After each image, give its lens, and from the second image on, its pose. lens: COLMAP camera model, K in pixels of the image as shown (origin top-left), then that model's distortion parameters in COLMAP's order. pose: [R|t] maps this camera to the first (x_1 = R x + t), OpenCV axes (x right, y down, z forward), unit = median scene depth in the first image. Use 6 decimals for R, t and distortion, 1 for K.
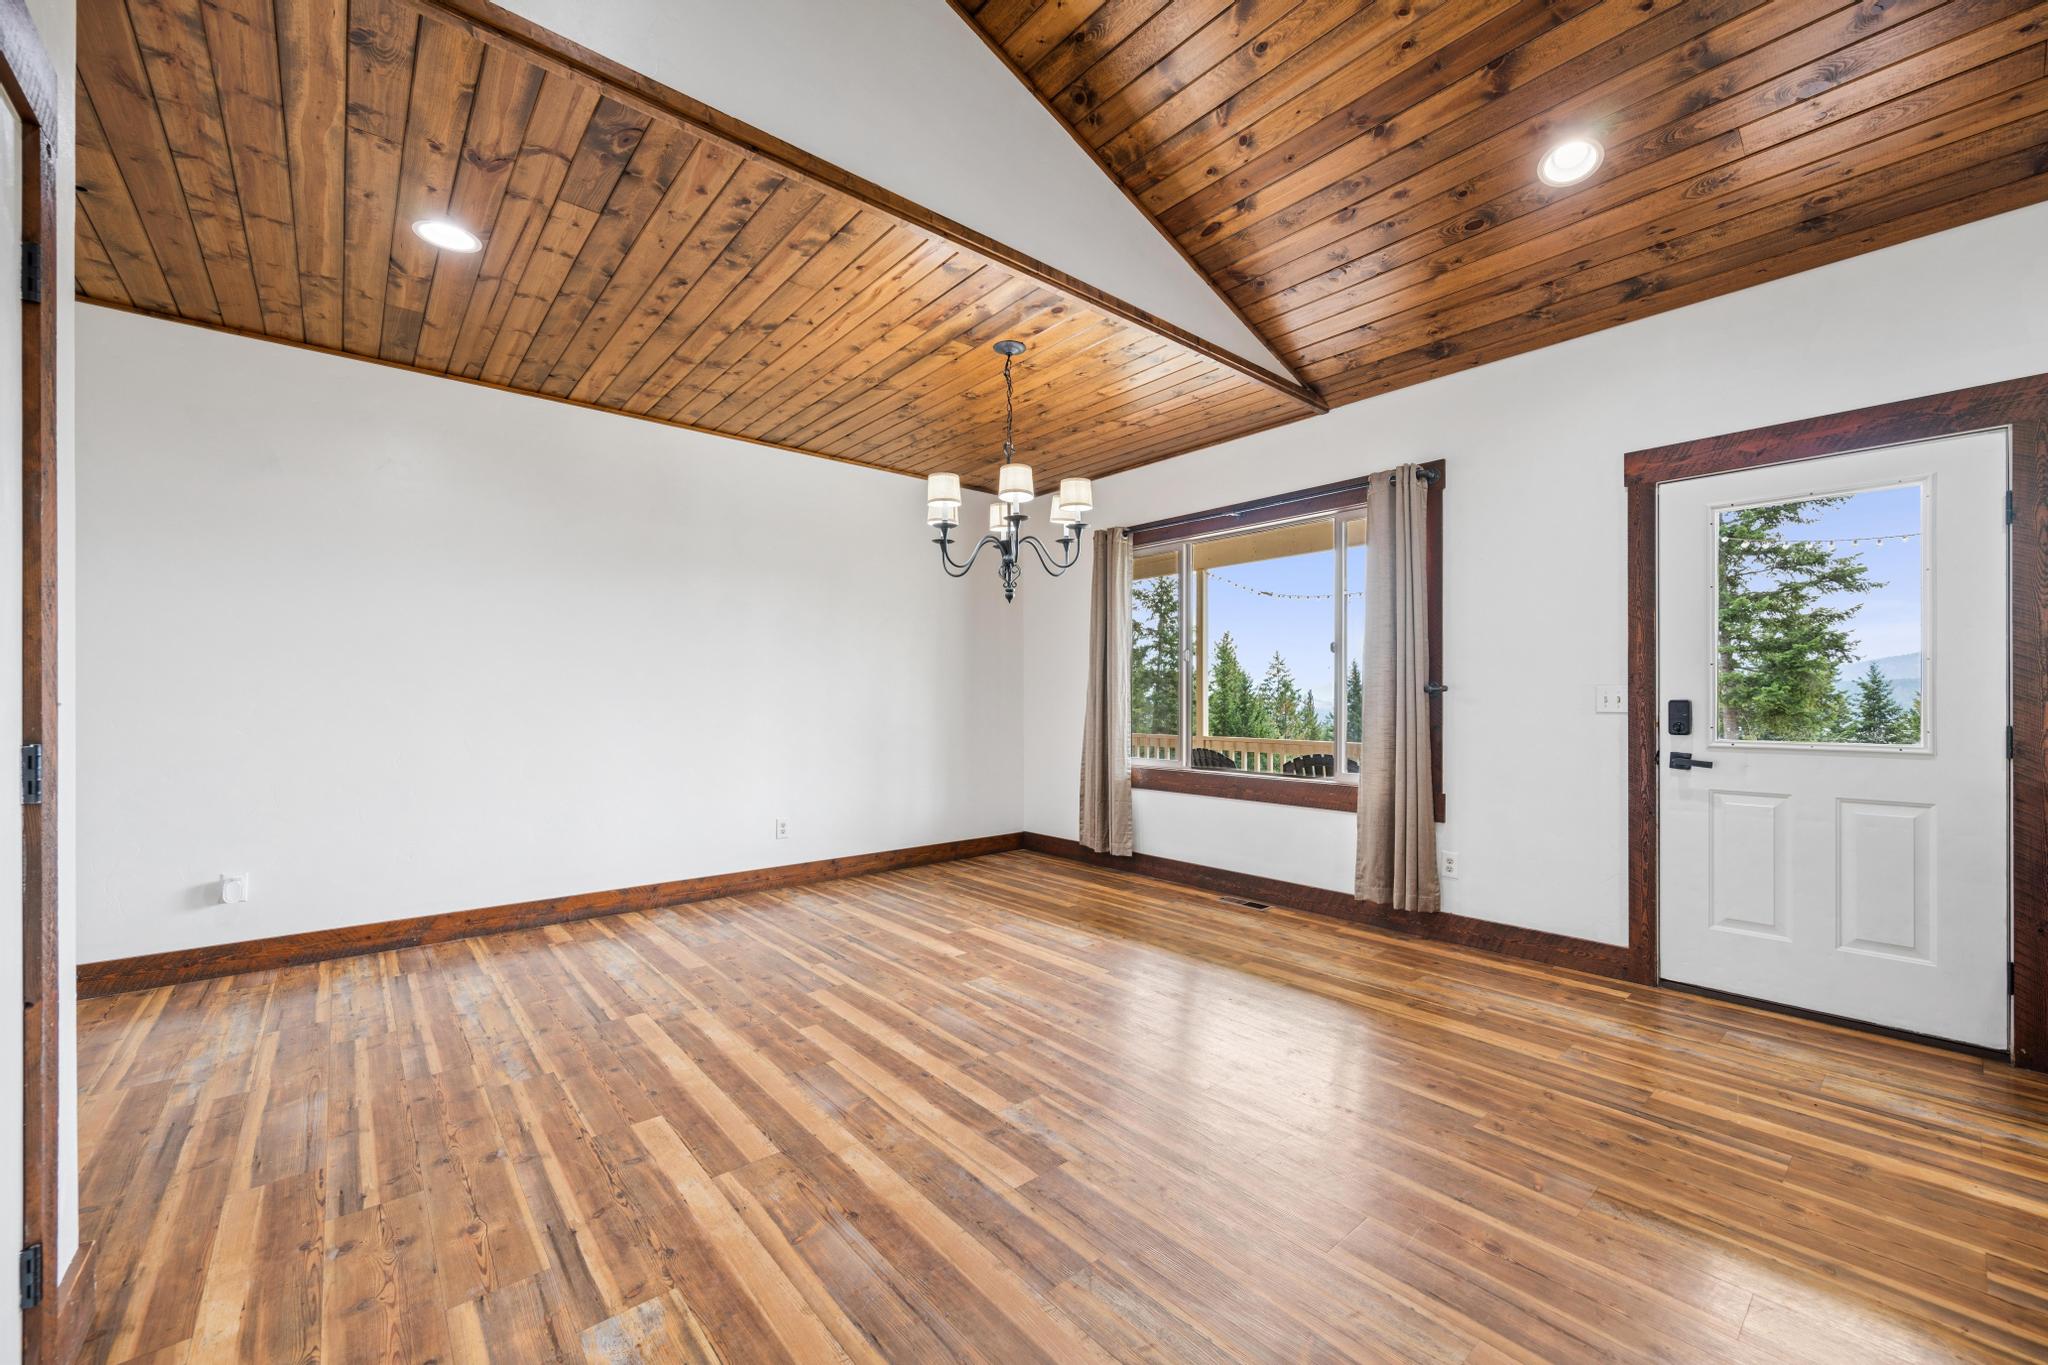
lens RADIAL K [[806.2, 0, 1029.9], [0, 806.2, 700.0], [0, 0, 1]] dist [-0.000130, 0.000168]
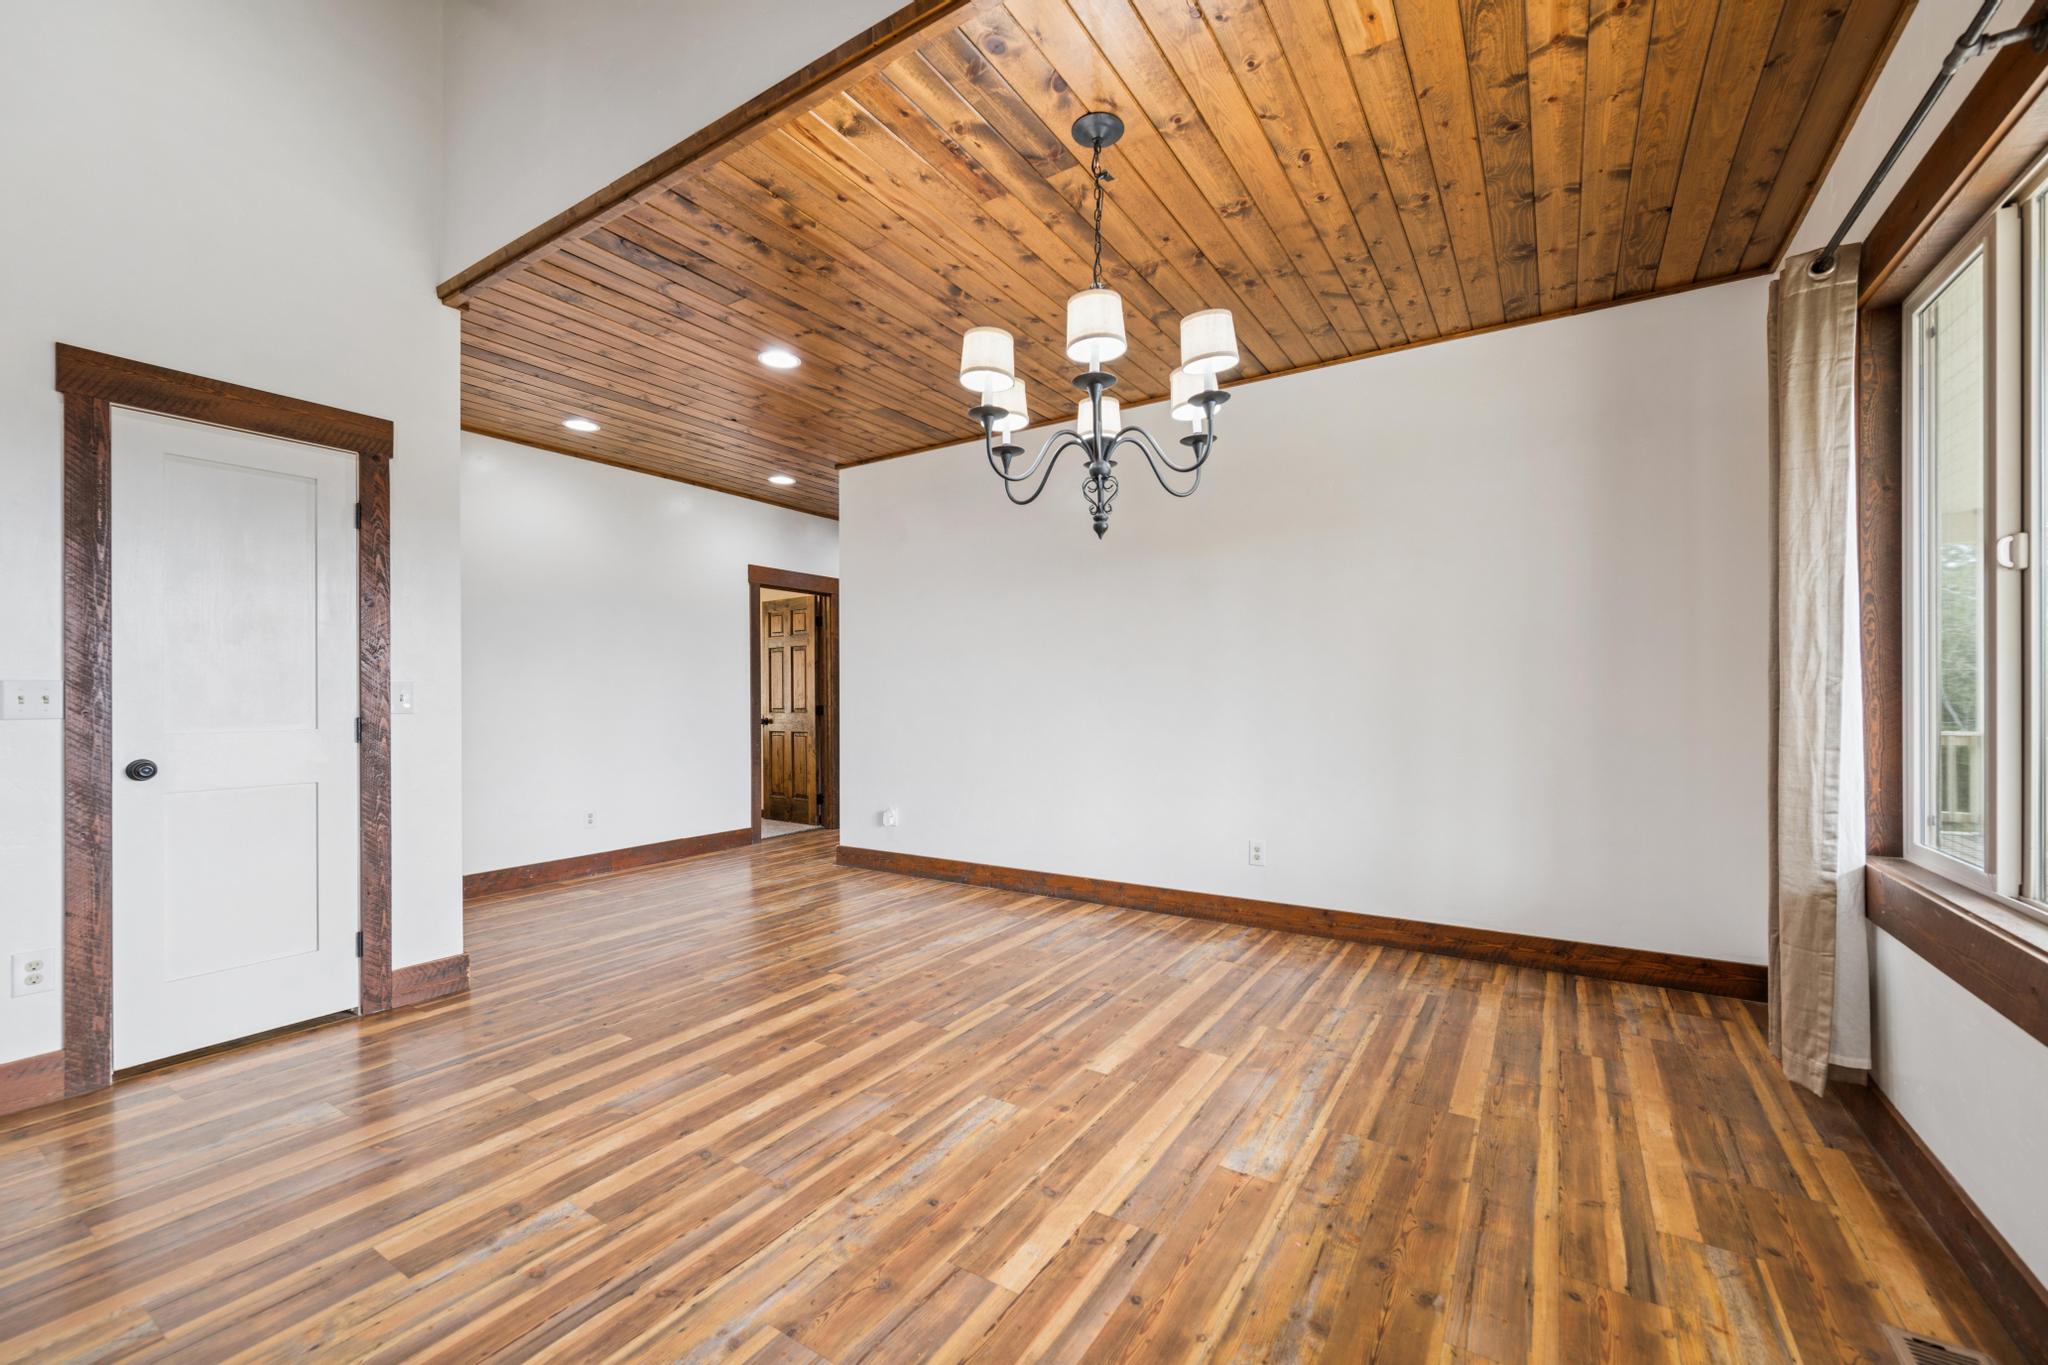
lens RADIAL K [[817.4, 0, 1036.3], [0, 817.4, 685.9], [0, 0, 1]] dist [-0.000925, -0.000395]
pose [[0.291845, -0.011616, -0.956395, 0.629242], [0.005559, 0.999930, -0.010449, 0.001161], [0.956449, -0.002267, 0.291889, 0.854406]]
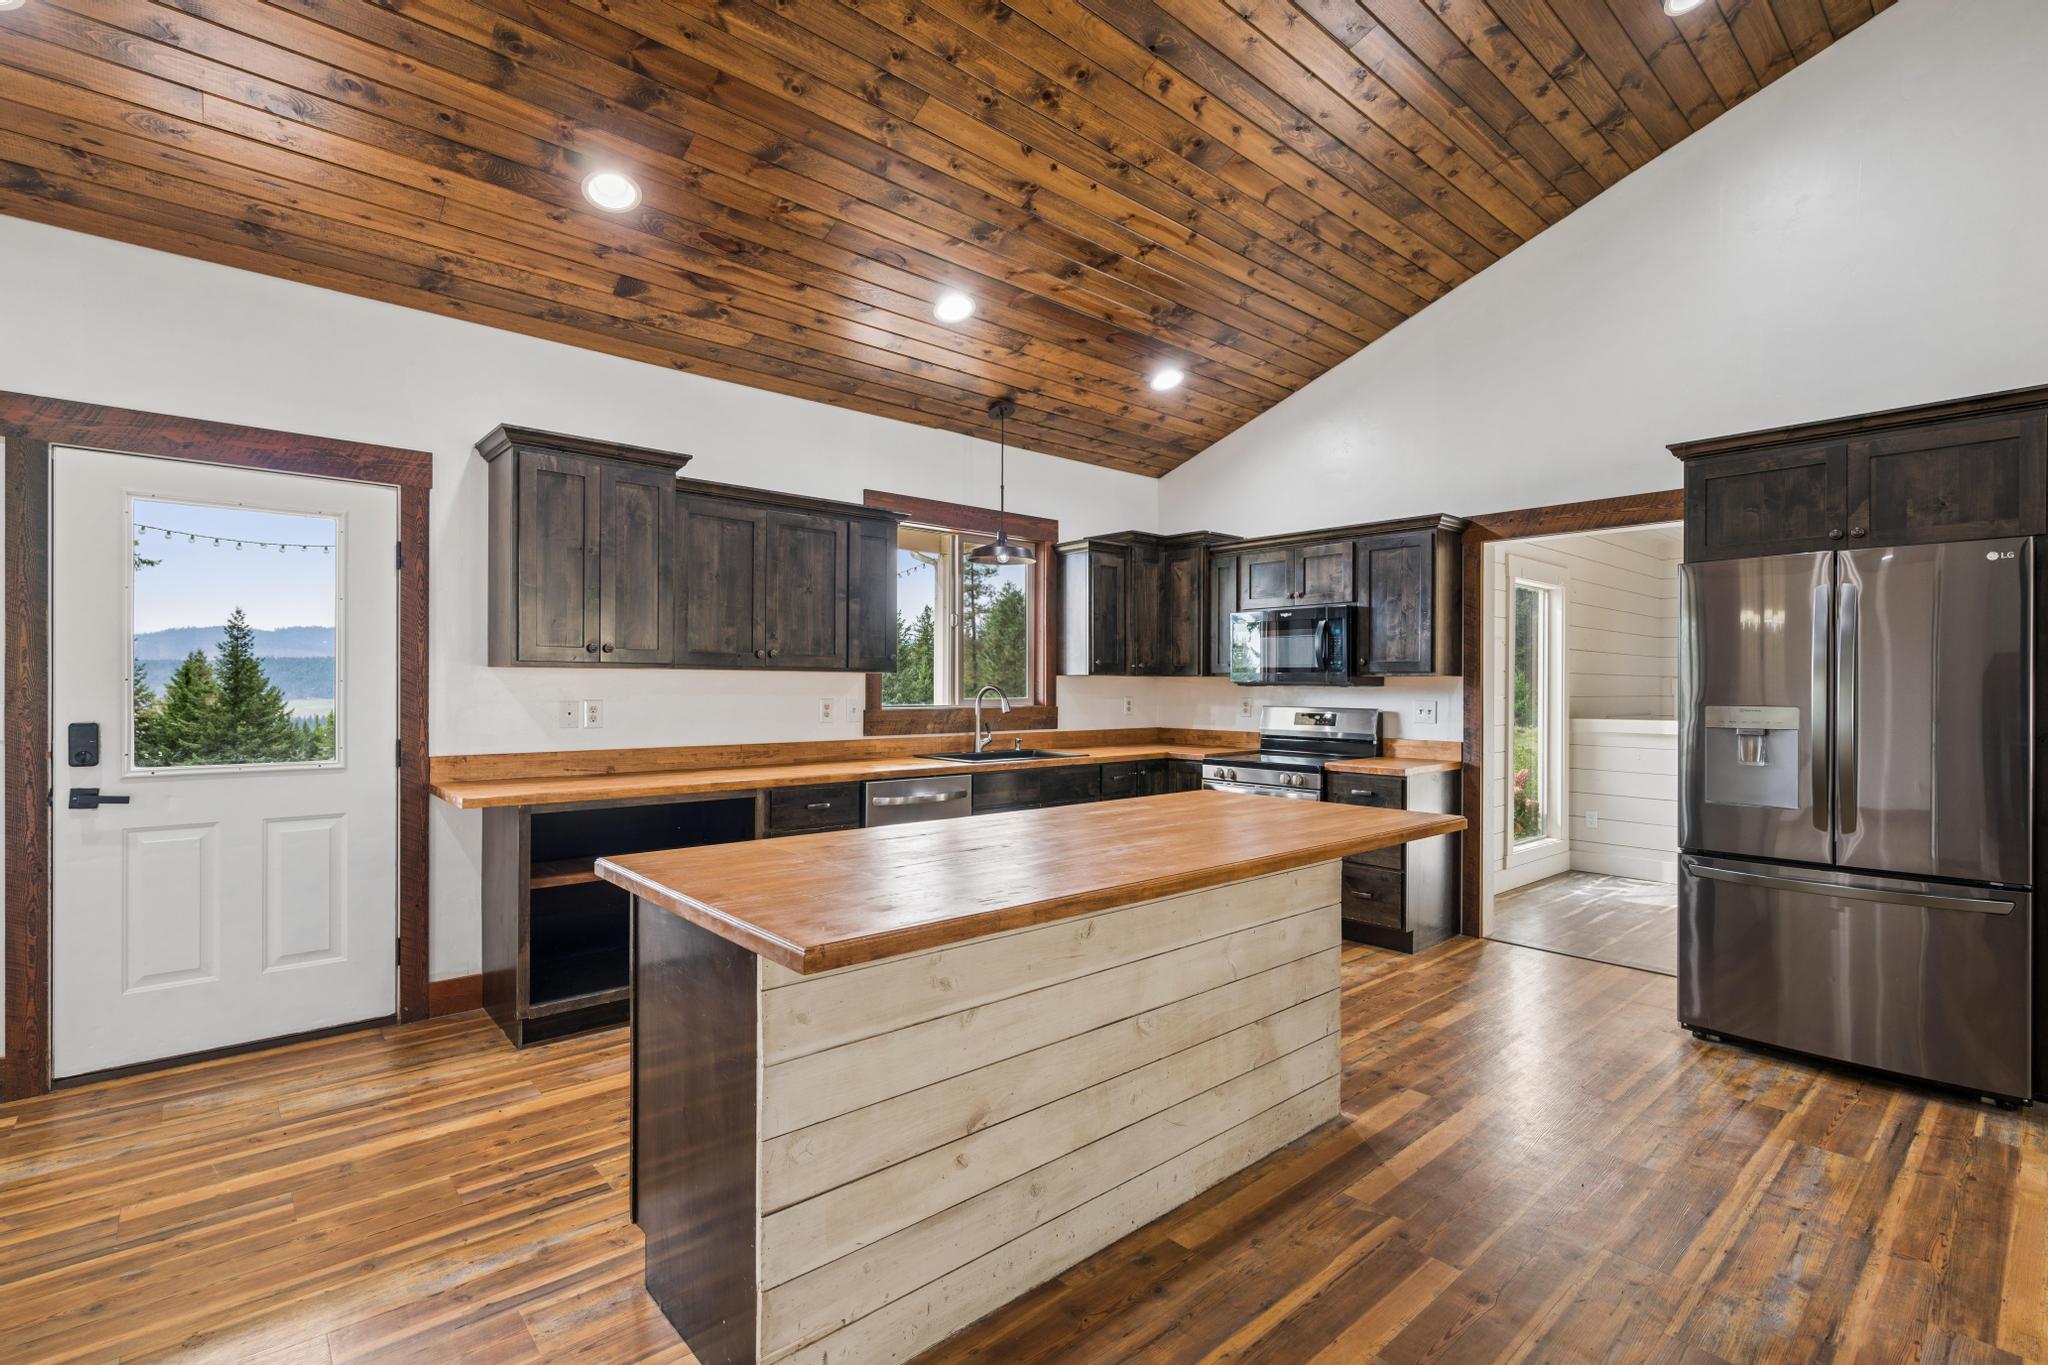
lens RADIAL K [[934.7, 0, 1051.0], [0, 934.7, 686.8], [0, 0, 1]] dist [0.001338, -0.000441]
pose [[-0.030697, -0.001119, 0.999528, -0.153145], [-0.005164, 0.999986, 0.000961, -0.041234], [-0.999515, -0.005132, -0.030702, 0.065548]]
